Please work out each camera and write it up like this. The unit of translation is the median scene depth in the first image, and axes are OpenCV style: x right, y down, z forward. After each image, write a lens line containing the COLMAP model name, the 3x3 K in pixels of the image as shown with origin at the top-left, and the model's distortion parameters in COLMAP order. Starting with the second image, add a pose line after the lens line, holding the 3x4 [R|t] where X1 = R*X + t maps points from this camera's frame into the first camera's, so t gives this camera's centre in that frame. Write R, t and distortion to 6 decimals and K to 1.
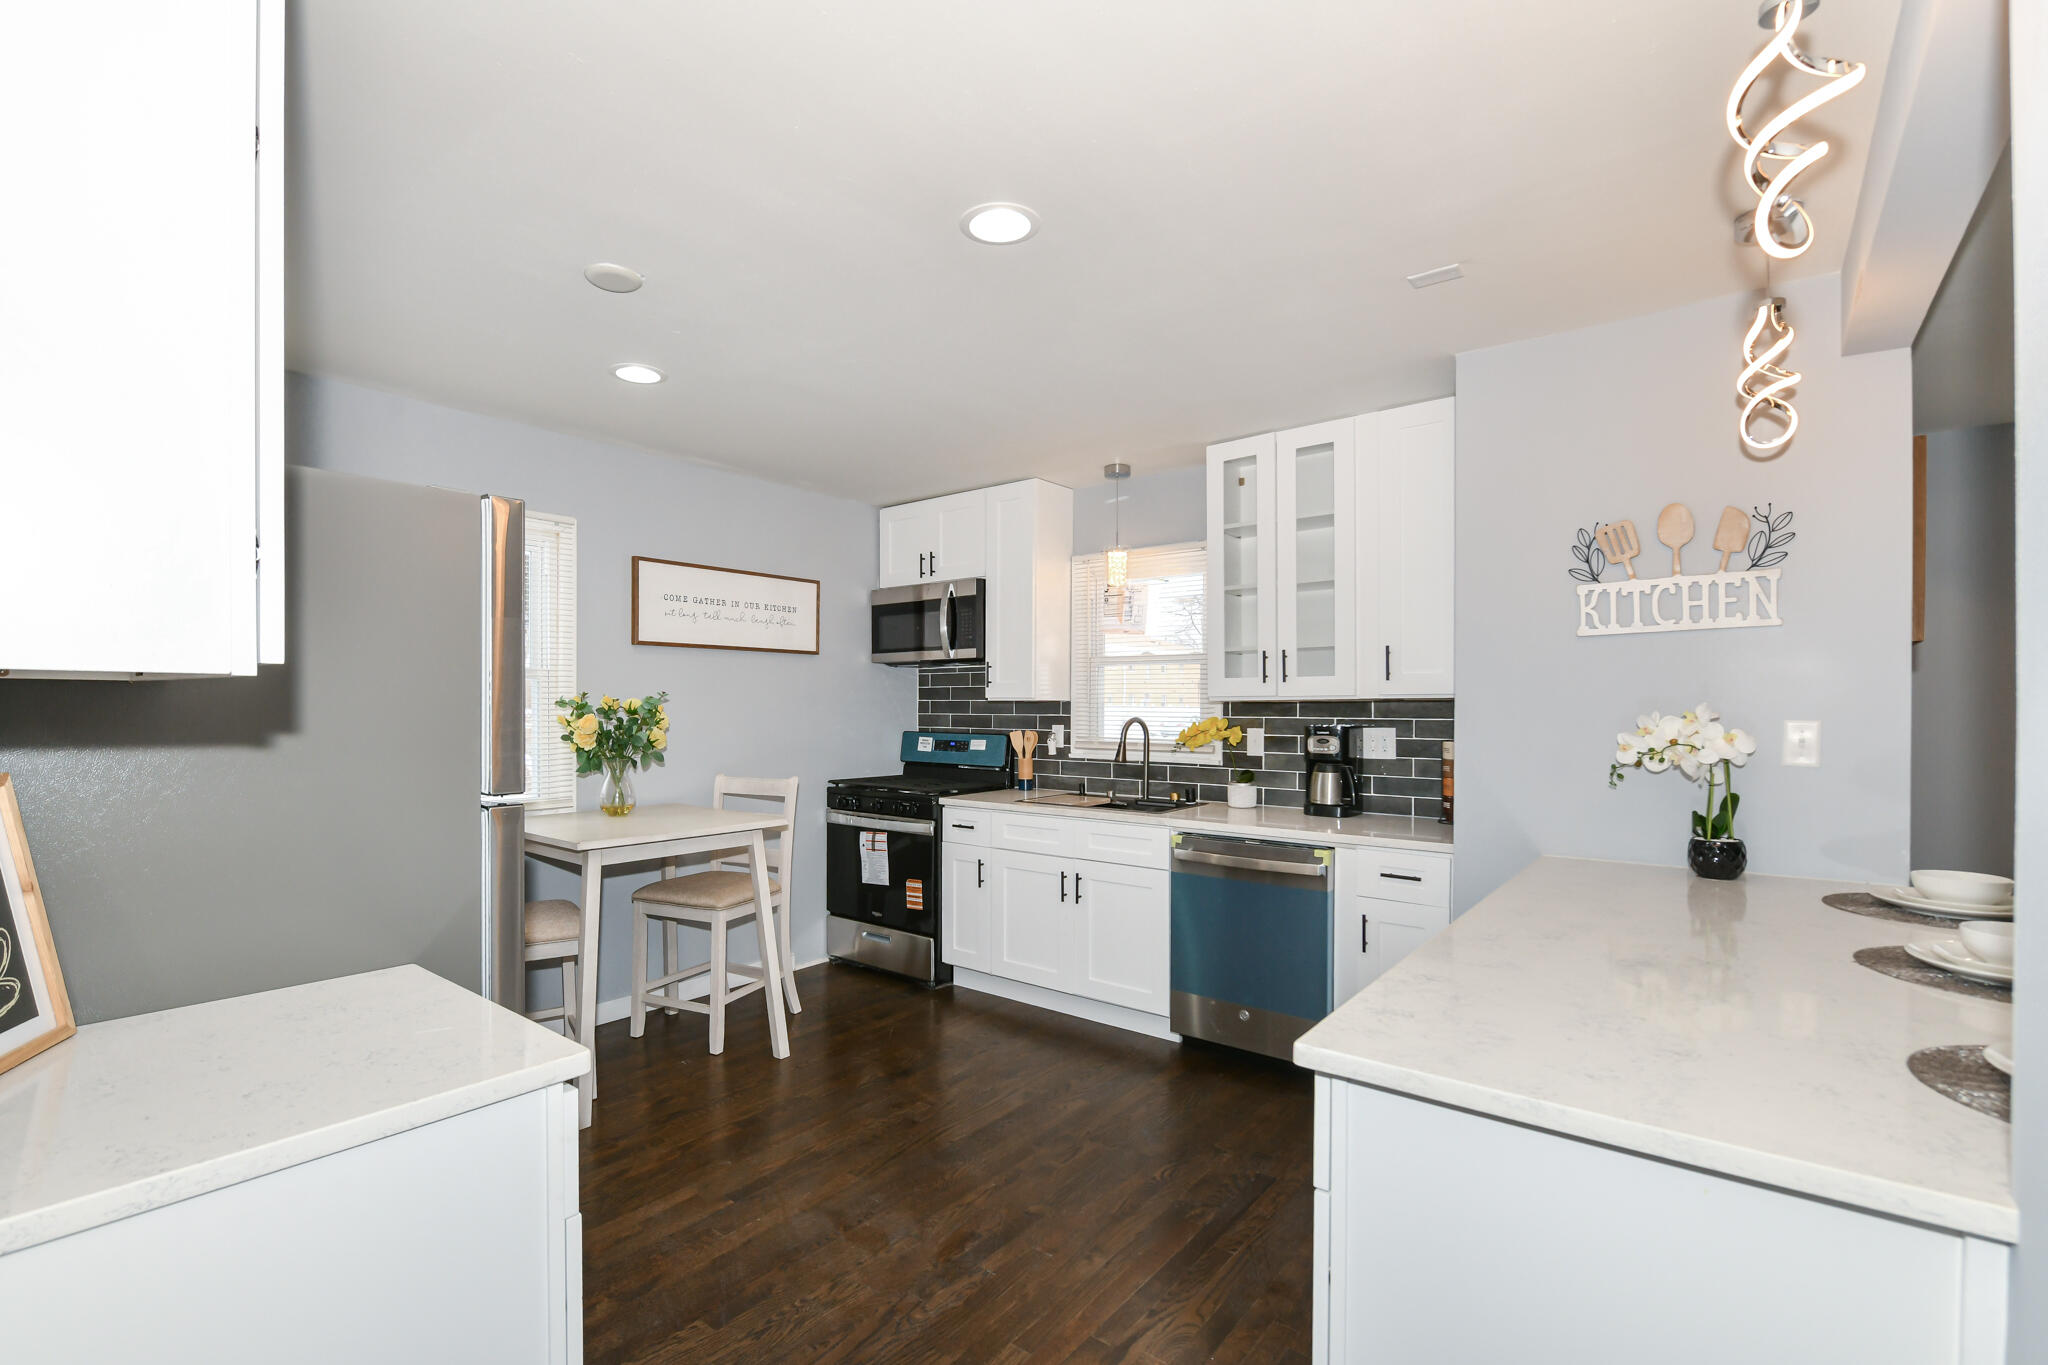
lens RADIAL K [[919.6, 0, 1020.7], [0, 919.6, 712.7], [0, 0, 1]] dist [-0.002632, -0.000477]
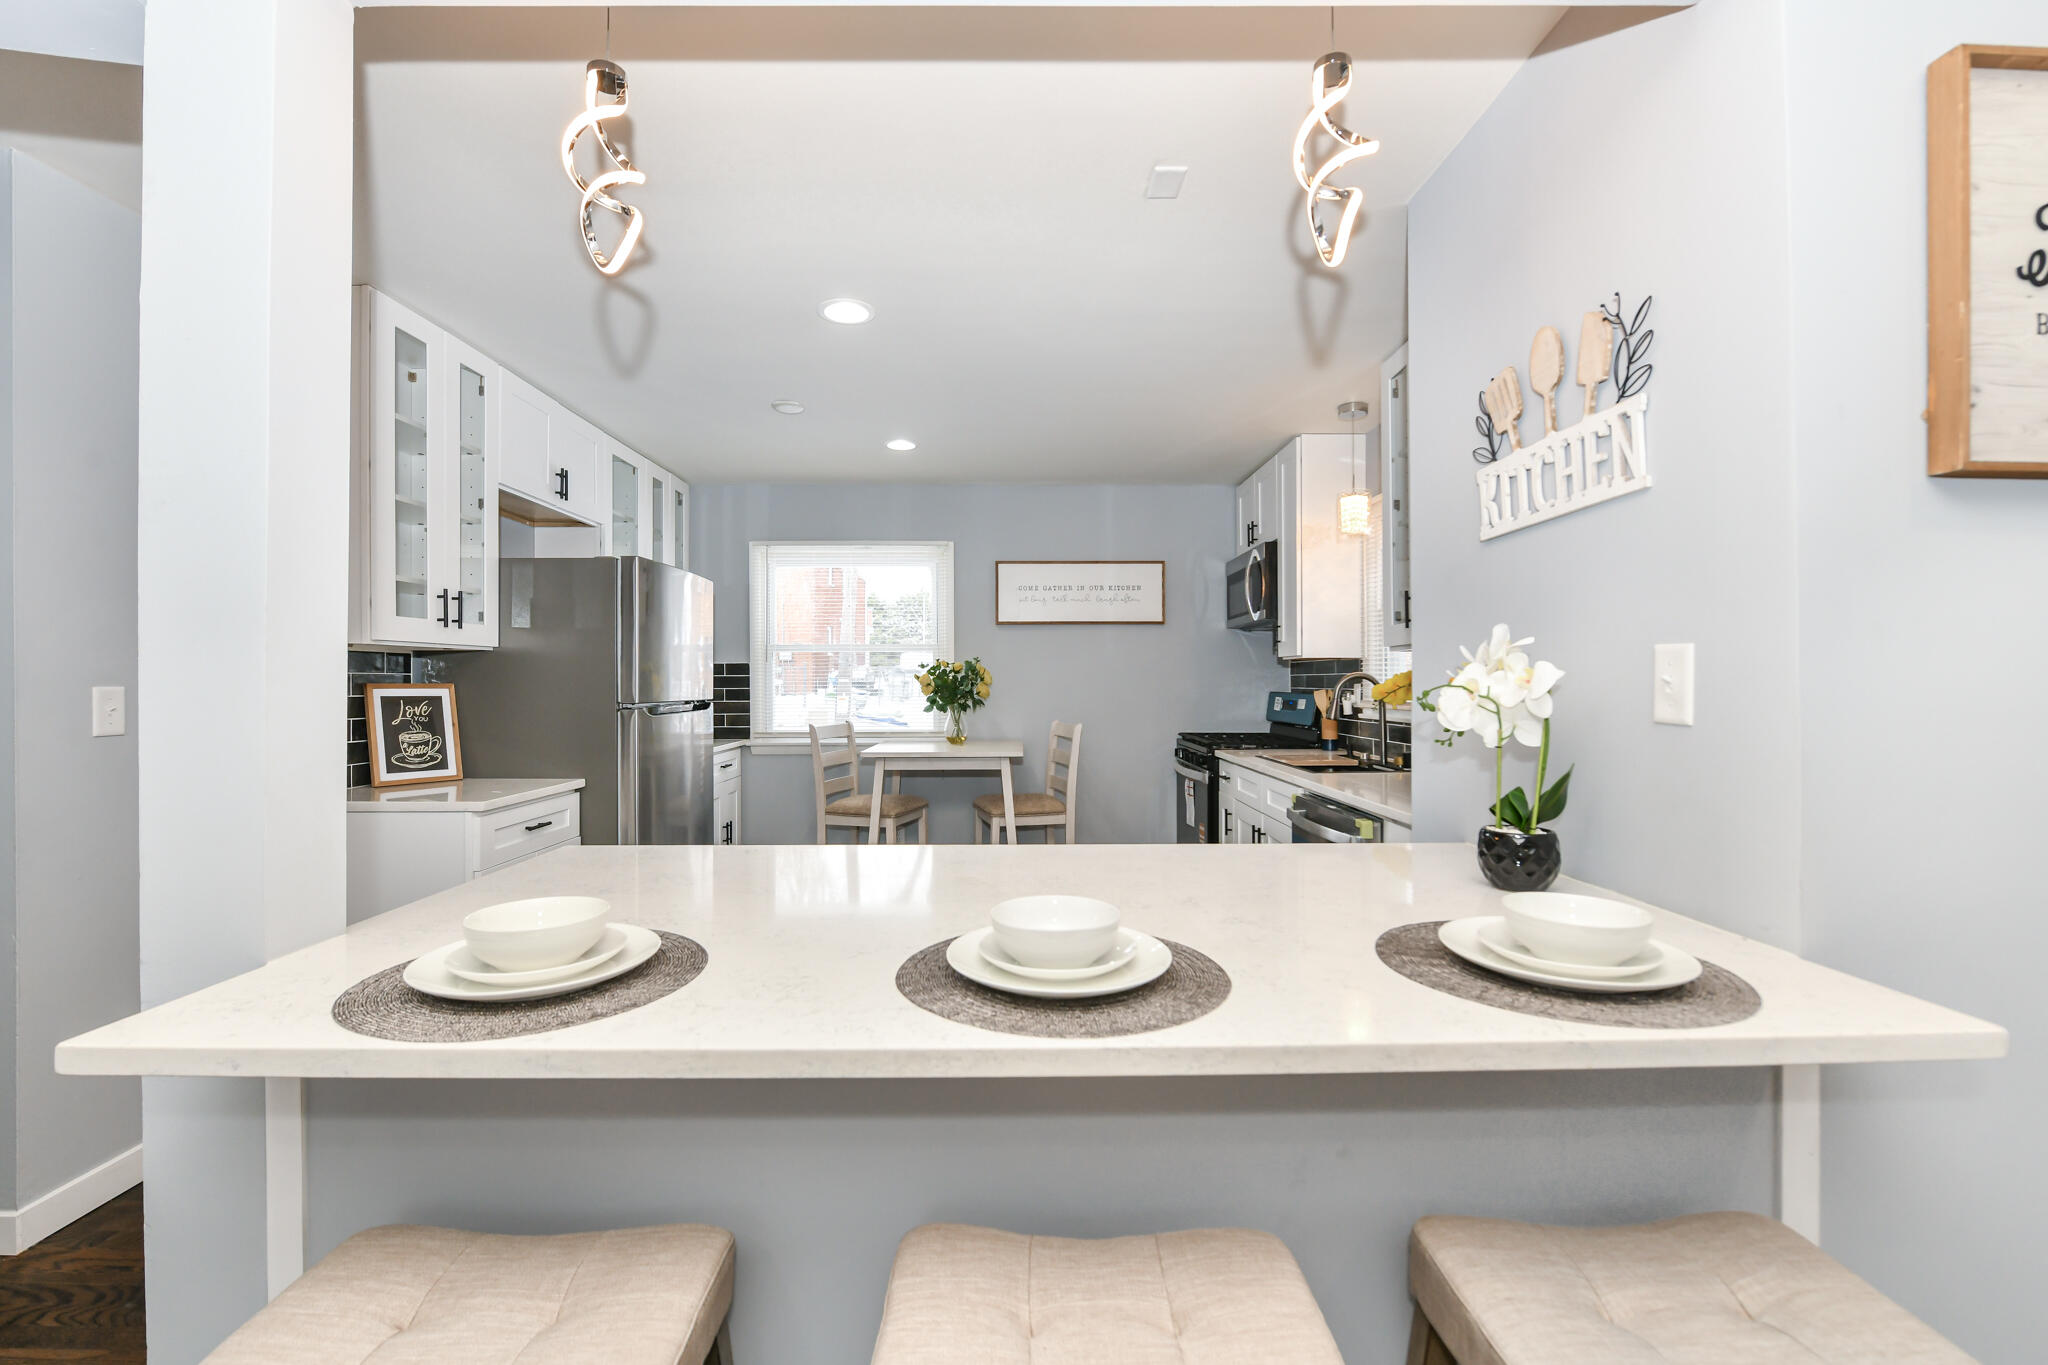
lens RADIAL K [[870.4, 0, 1024.0], [0, 870.4, 682.5], [0, 0, 1]] dist [0.001832, 0.000047]
pose [[0.635193, -0.005391, -0.772335, 0.624491], [-0.001864, 0.999962, -0.008513, 0.024961], [0.772351, 0.006847, 0.635159, 0.195325]]
